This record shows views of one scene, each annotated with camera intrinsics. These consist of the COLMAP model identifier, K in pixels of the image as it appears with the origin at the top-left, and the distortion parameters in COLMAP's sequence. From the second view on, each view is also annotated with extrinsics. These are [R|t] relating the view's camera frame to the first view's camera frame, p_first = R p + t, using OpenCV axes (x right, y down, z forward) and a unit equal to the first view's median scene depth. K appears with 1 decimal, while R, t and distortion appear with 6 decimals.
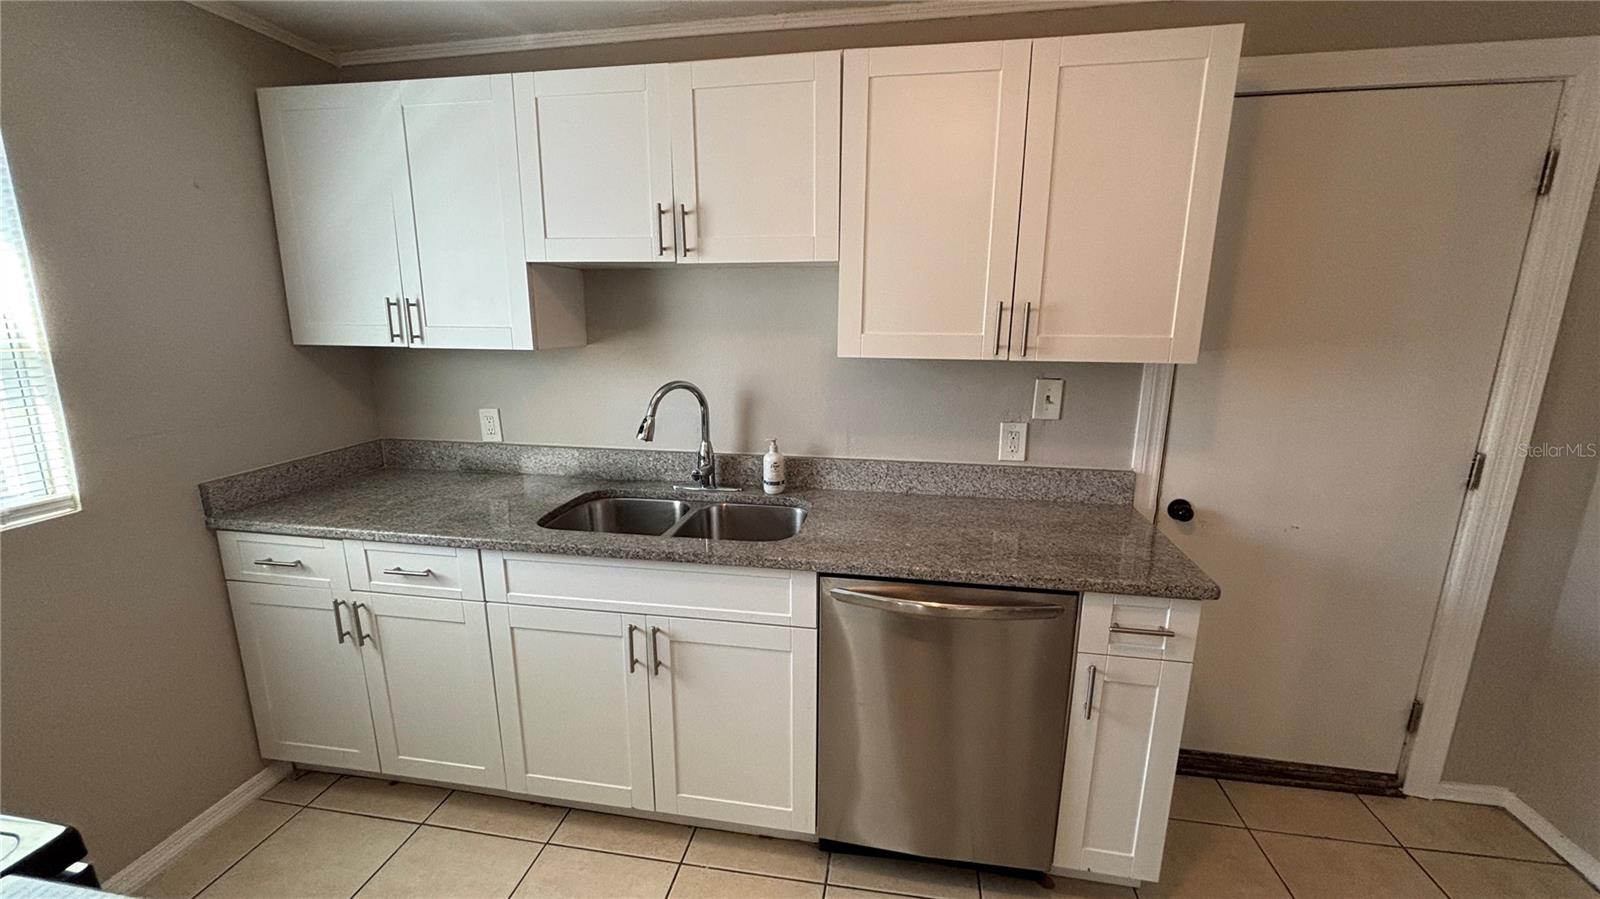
lens RADIAL K [[639.9, 0, 800.0], [0, 639.9, 449.5], [0, 0, 1]] dist [0.014157, -0.006752]
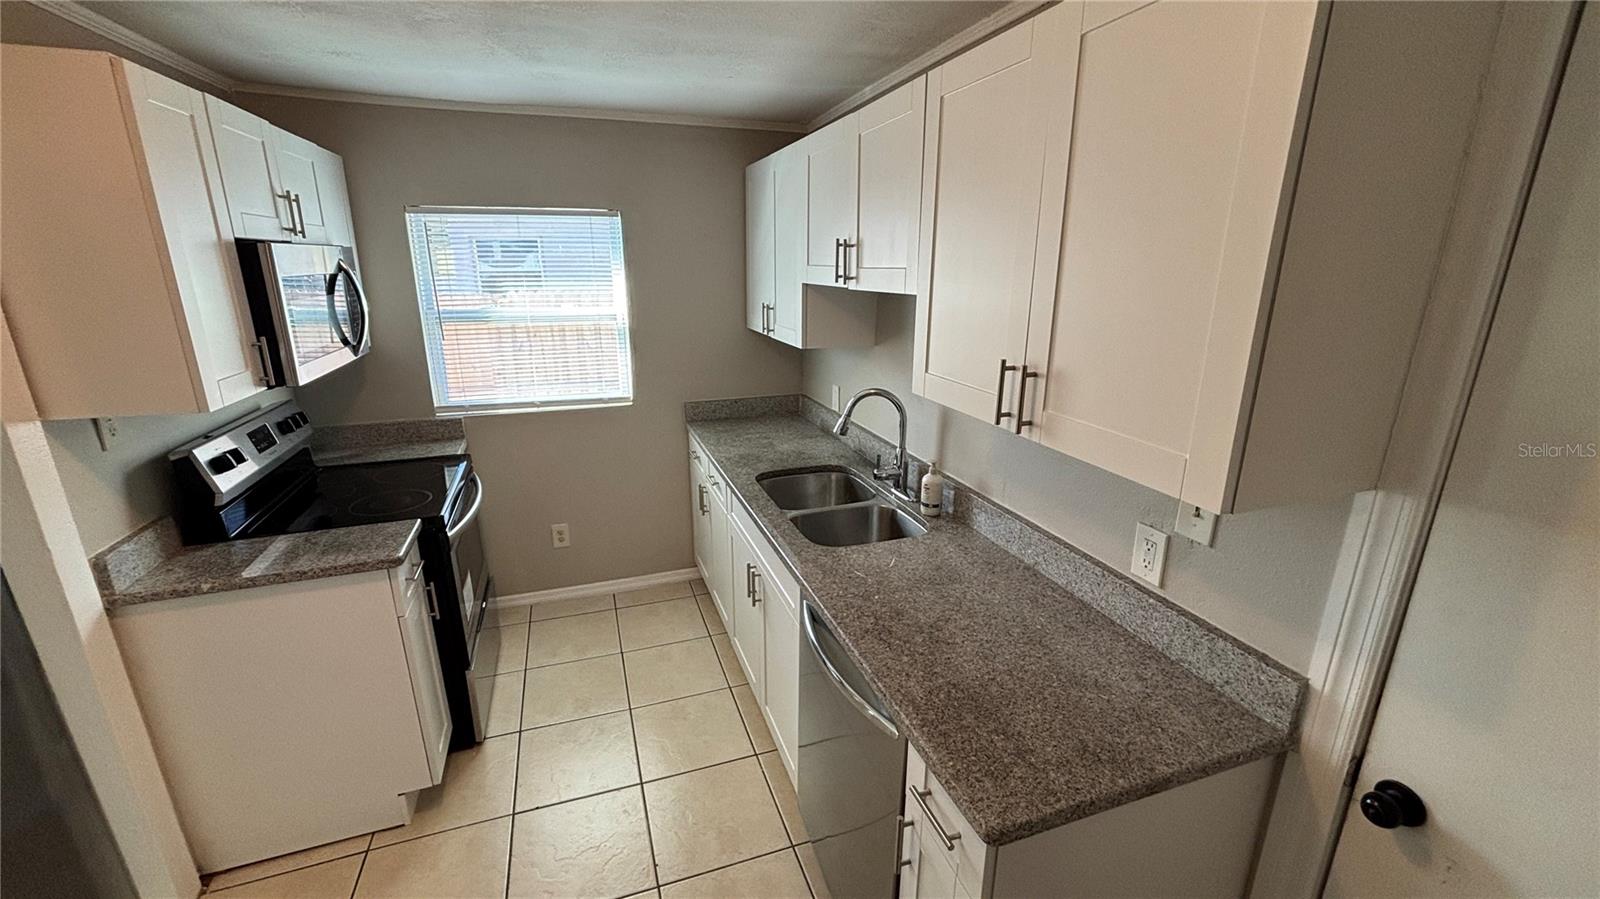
lens RADIAL K [[639.9, 0, 800.0], [0, 639.9, 449.5], [0, 0, 1]] dist [0.014157, -0.006752]
pose [[0.489523, 0.243981, -0.837162, 0.715855], [-0.188210, 0.966992, 0.171764, -0.173969], [0.851436, 0.073480, 0.519285, 0.314604]]
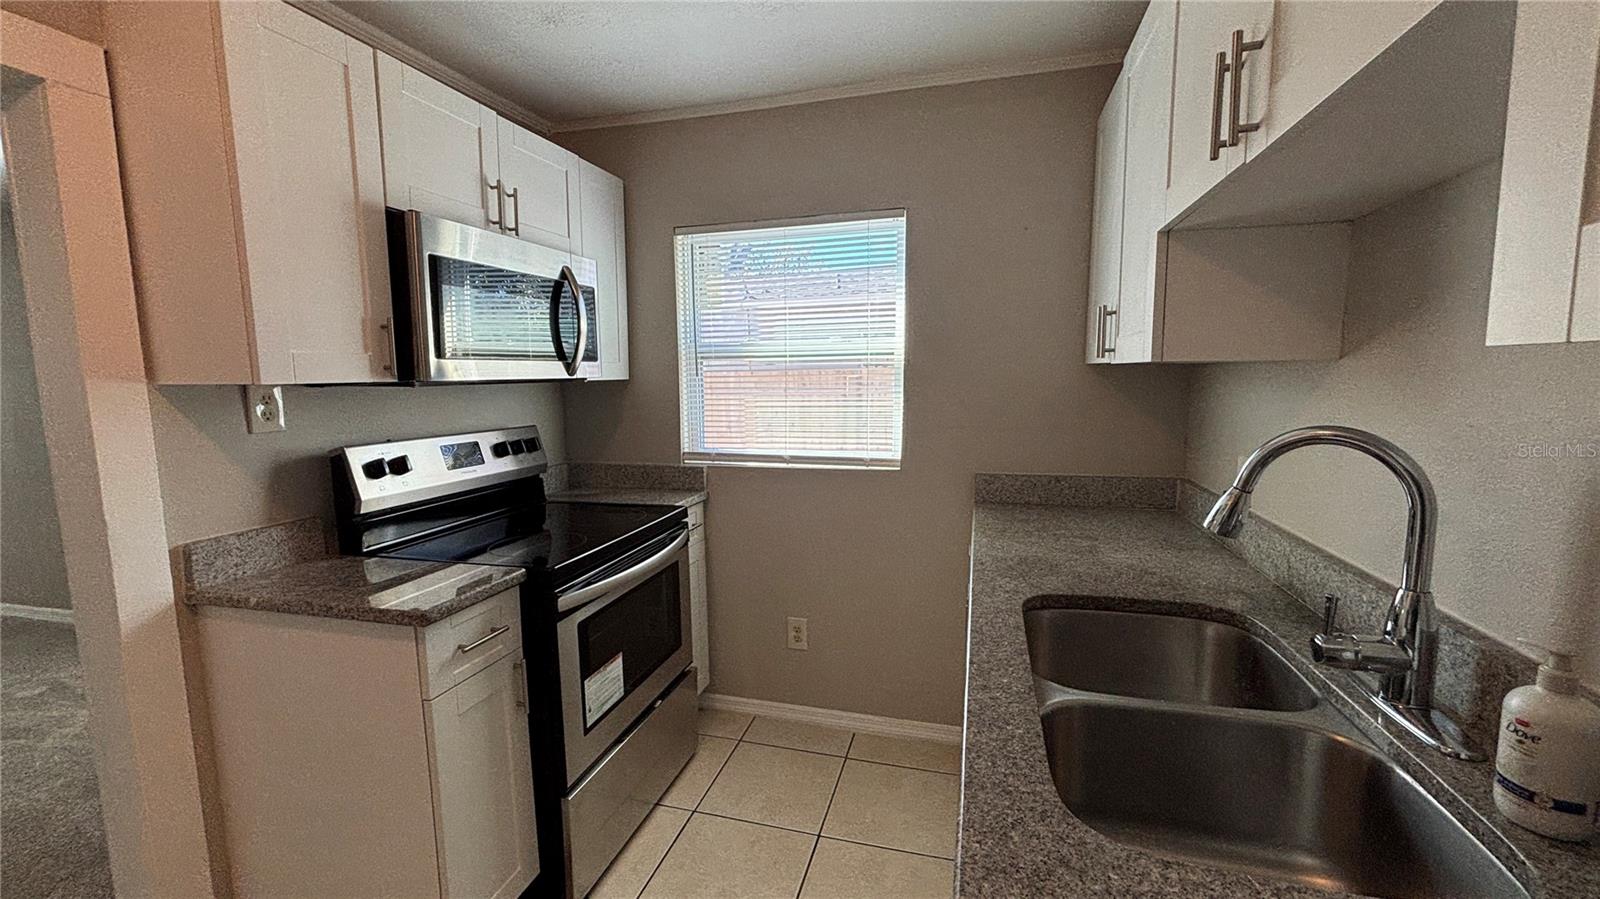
lens RADIAL K [[639.9, 0, 800.0], [0, 639.9, 449.5], [0, 0, 1]] dist [0.014157, -0.006752]
pose [[-0.097454, 0.113669, -0.988727, 0.285603], [-0.200812, 0.970778, 0.131399, -0.077129], [0.974770, 0.211353, -0.071780, 0.687249]]
